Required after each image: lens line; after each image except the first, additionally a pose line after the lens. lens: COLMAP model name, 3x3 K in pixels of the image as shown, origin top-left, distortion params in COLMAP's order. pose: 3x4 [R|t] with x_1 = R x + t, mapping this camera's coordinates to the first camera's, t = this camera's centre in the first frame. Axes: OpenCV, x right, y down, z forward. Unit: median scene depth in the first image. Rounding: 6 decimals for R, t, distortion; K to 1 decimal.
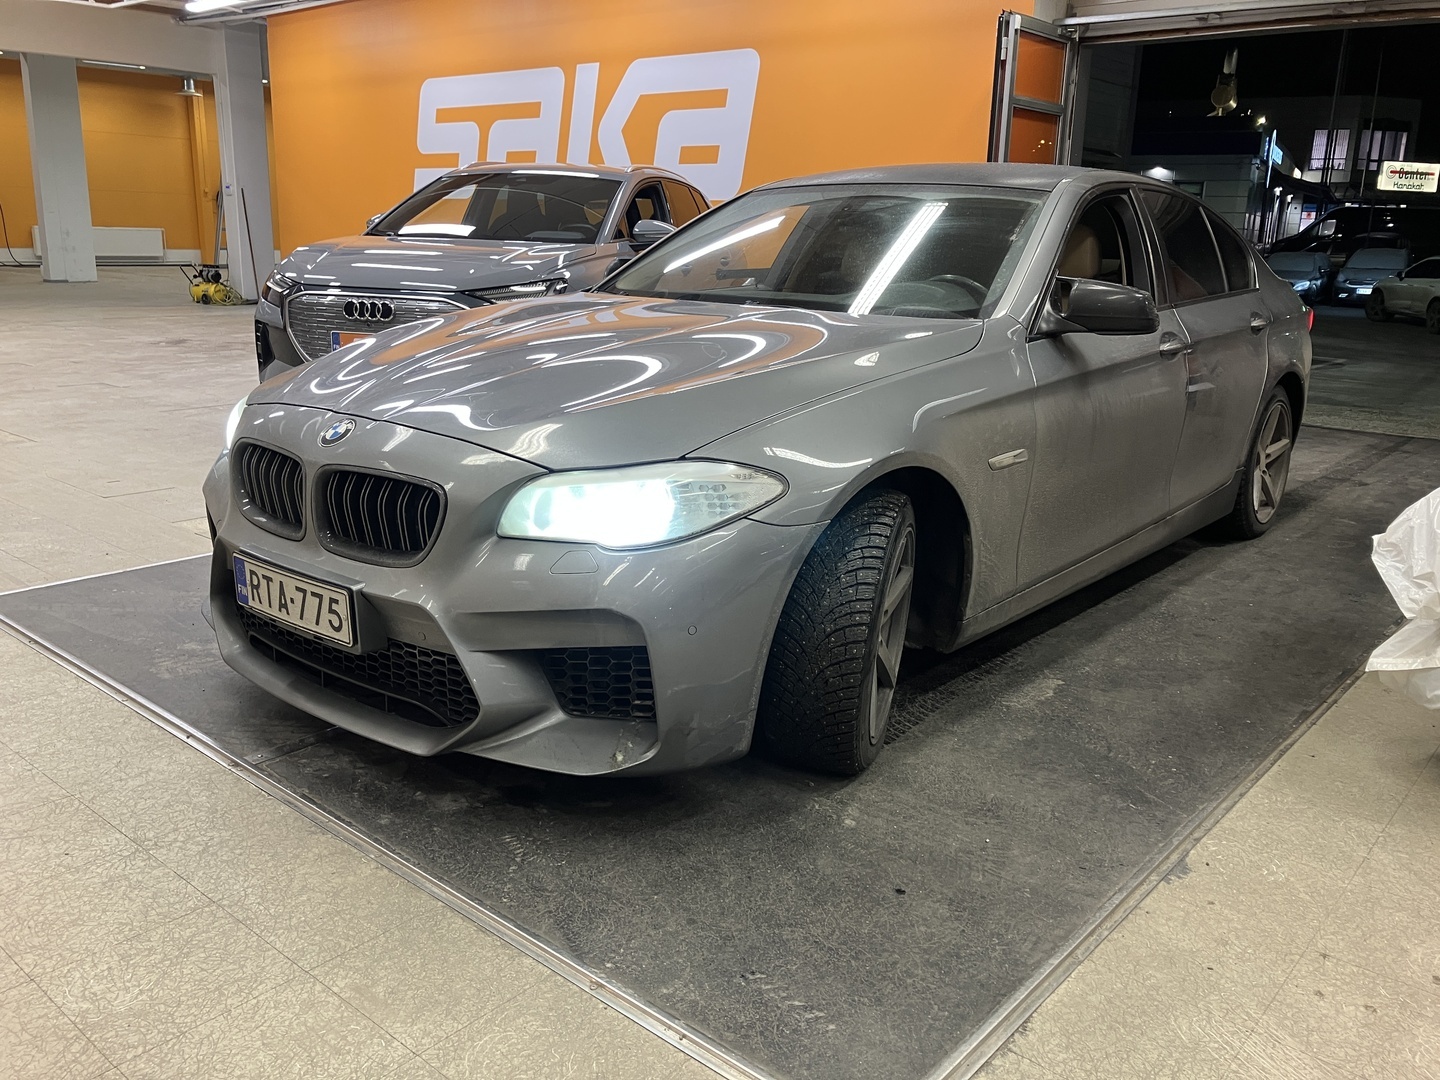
lens RADIAL K [[1181.6, 0, 720.0], [0, 1181.6, 540.0], [0, 0, 1]] dist [0.001696, -0.003583]
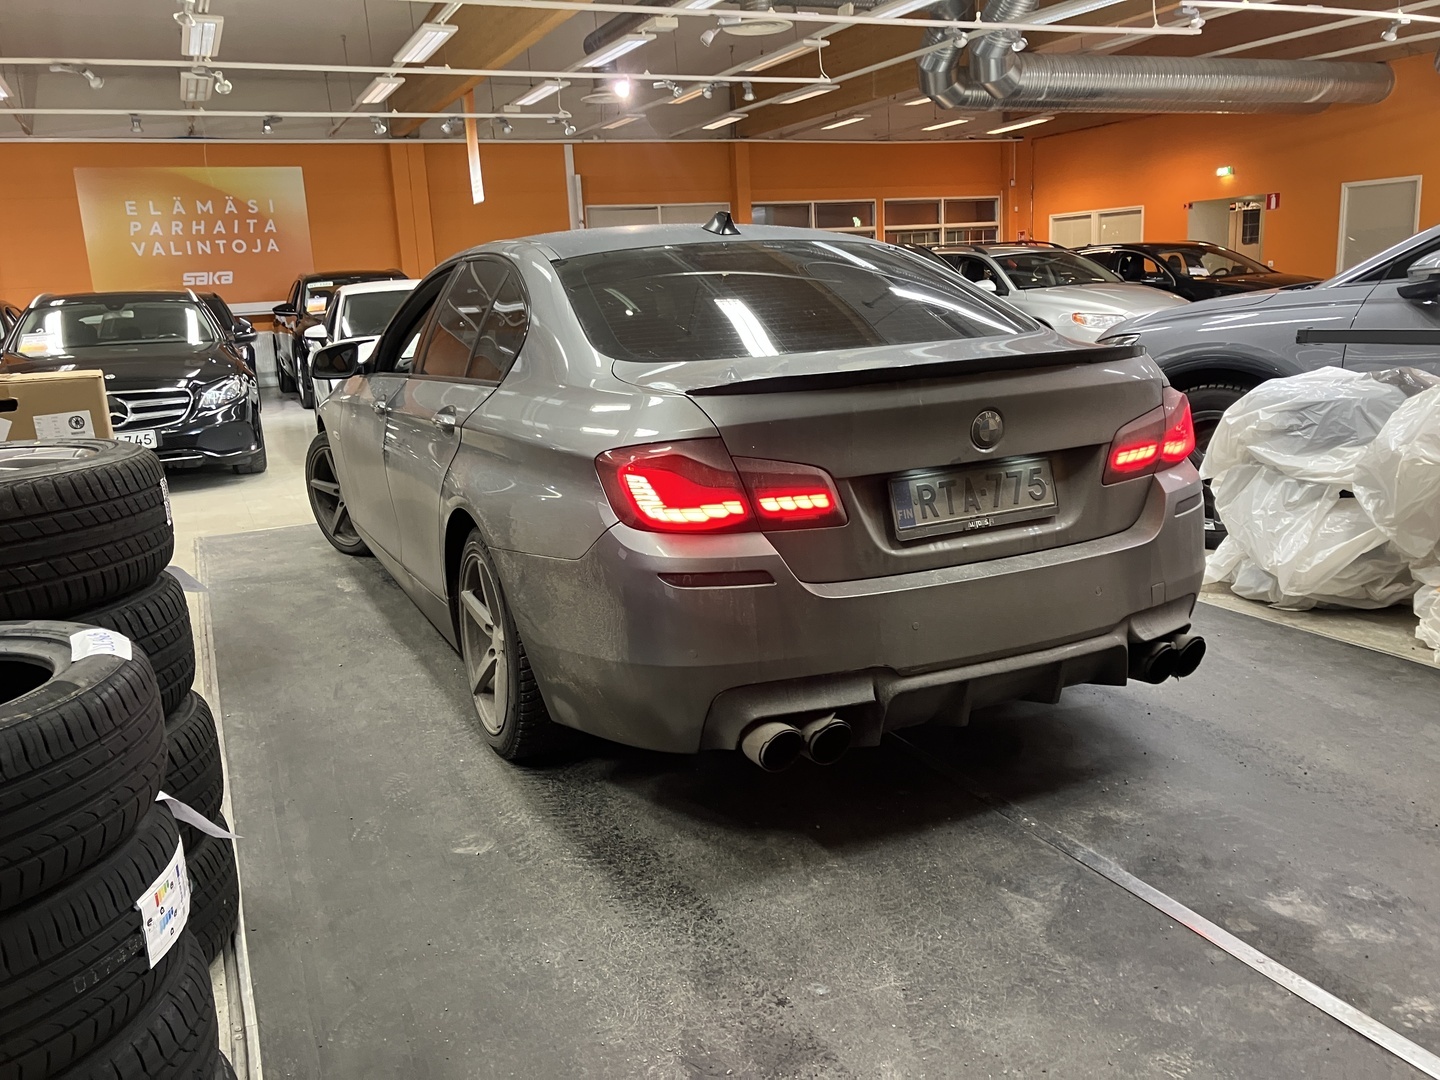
lens RADIAL K [[1181.6, 0, 720.0], [0, 1181.6, 540.0], [0, 0, 1]] dist [0.001696, -0.003583]
pose [[-0.417550, 0.193197, -0.887878, 1.208898], [-0.195658, 0.935097, 0.295485, -0.418598], [0.887339, 0.297100, -0.352649, 1.628179]]
